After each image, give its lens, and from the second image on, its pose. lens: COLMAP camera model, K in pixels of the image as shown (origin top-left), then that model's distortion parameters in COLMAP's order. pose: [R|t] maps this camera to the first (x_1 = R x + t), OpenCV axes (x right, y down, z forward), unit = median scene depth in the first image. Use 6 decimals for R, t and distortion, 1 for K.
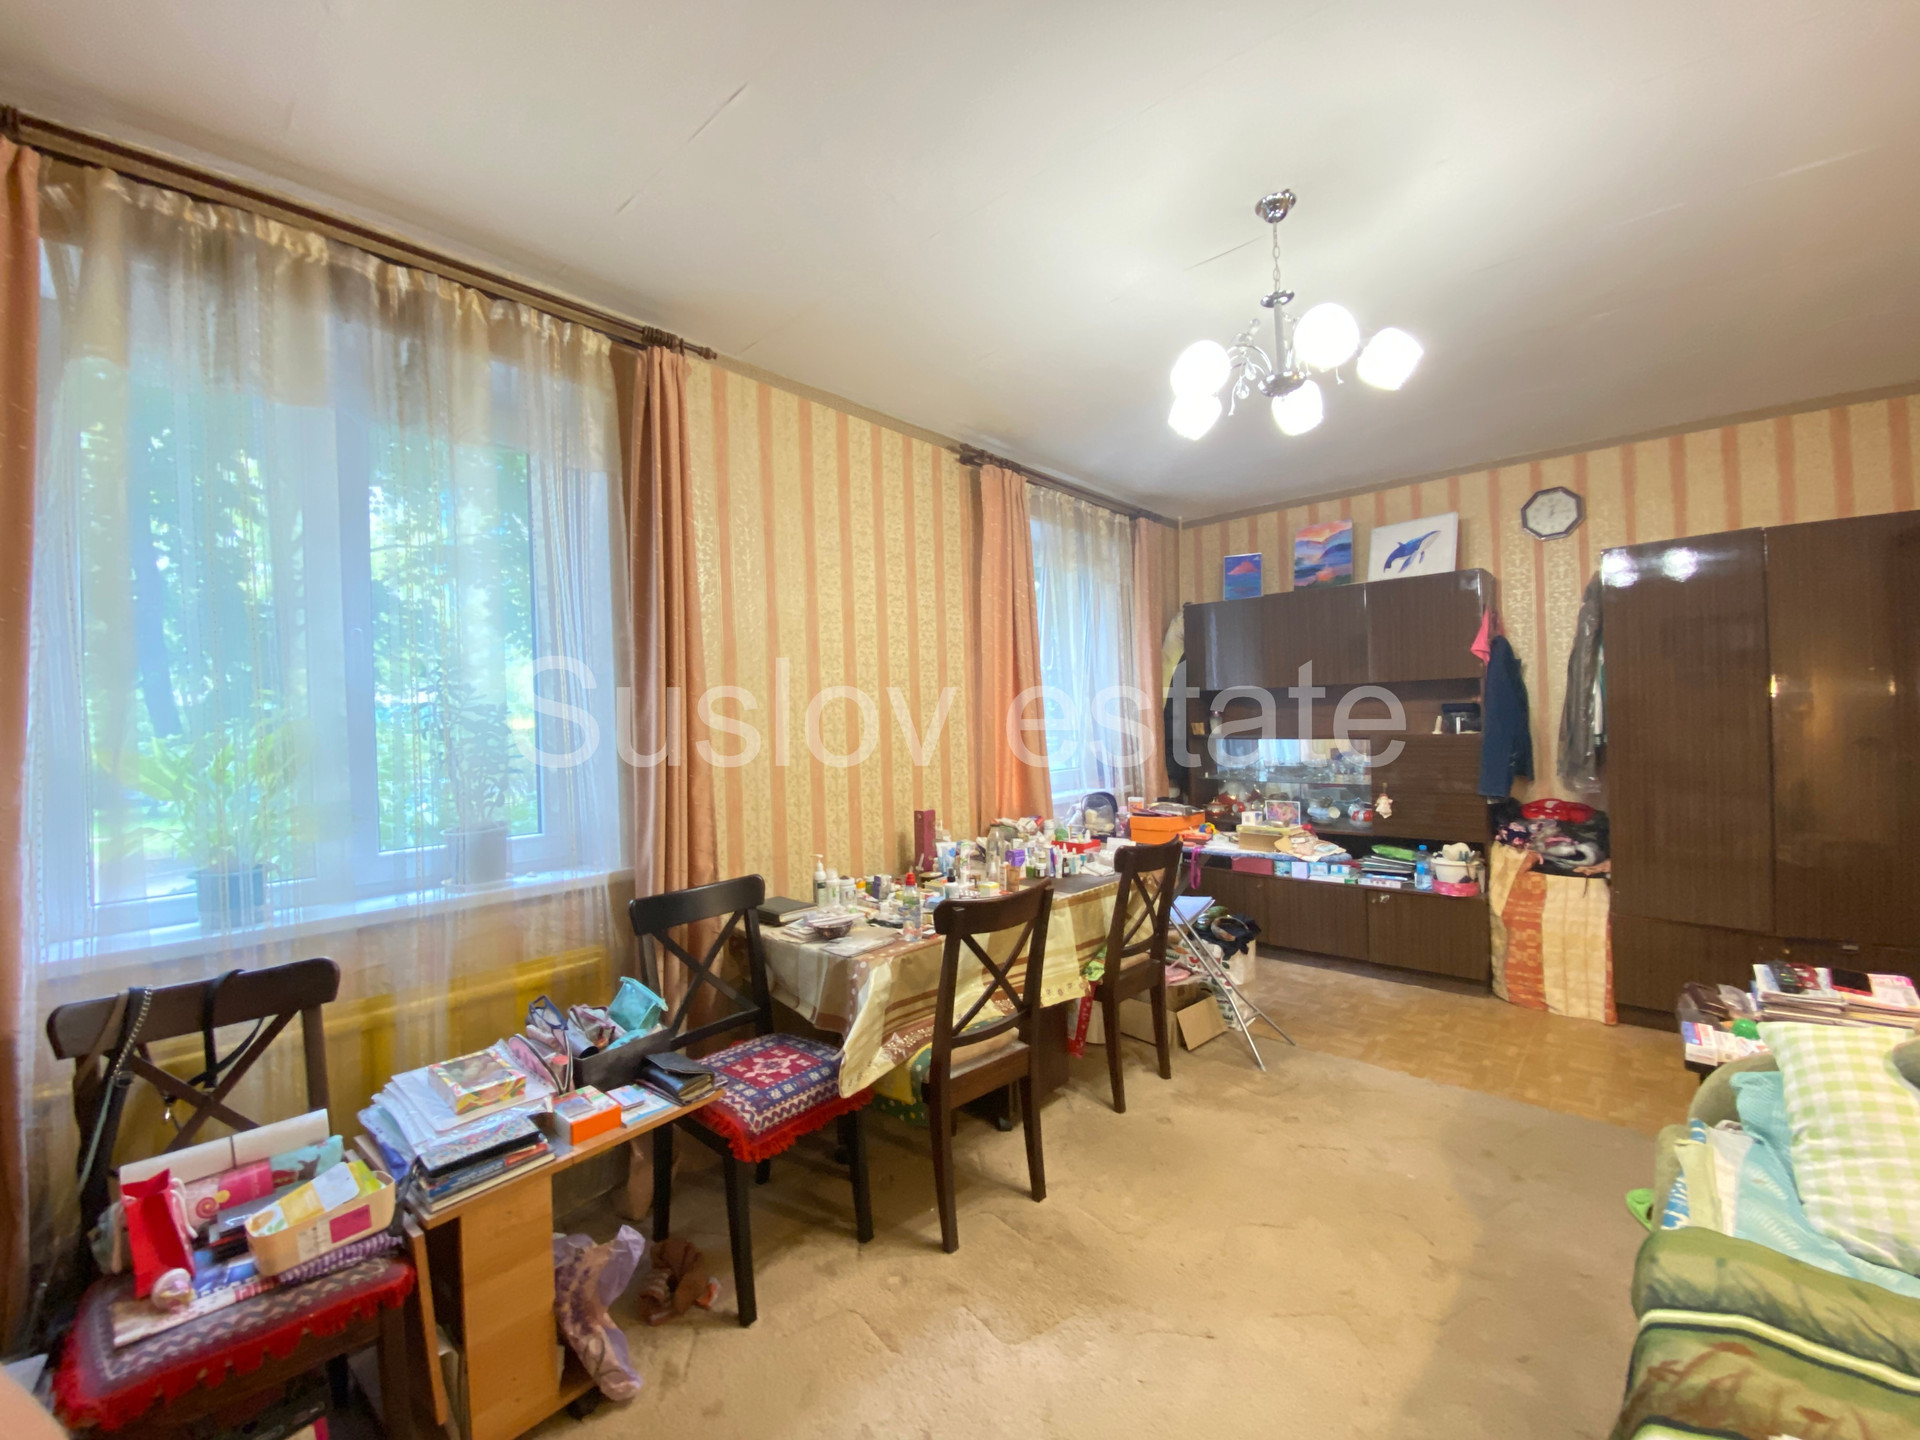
lens RADIAL K [[778.6, 0, 959.8], [0, 778.6, 726.8], [0, 0, 1]] dist [-0.013812, -0.009096]
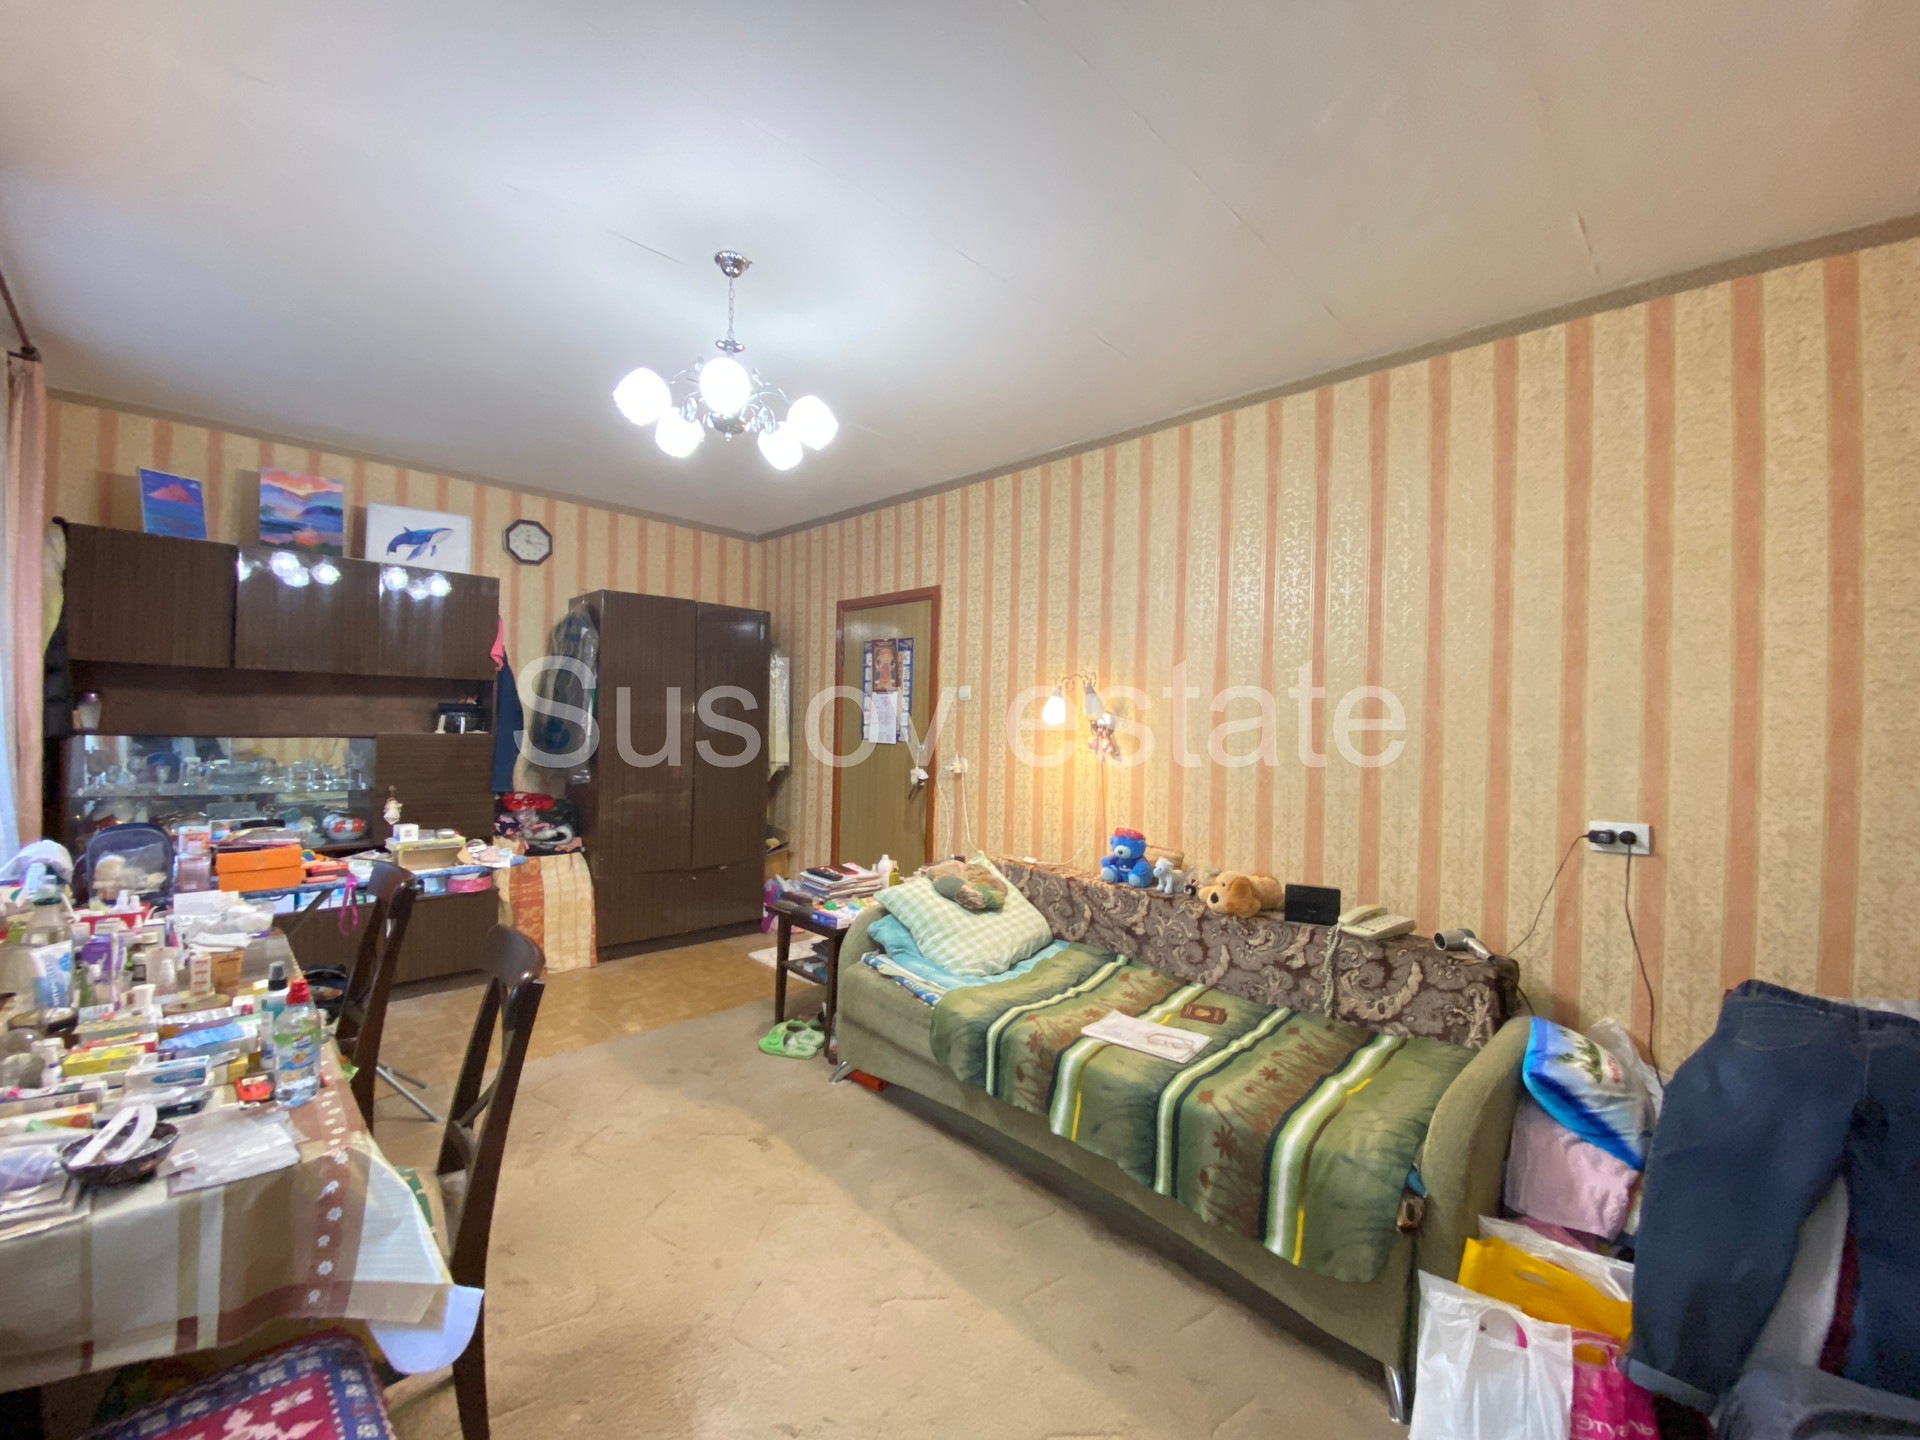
lens RADIAL K [[771.7, 0, 960.0], [0, 771.7, 720.0], [0, 0, 1]] dist [0.018464, -0.018815]
pose [[0.050490, 0.028585, 0.998315, -0.373086], [-0.021964, 0.999380, -0.027505, 0.005845], [-0.998483, -0.020538, 0.051086, 0.317420]]
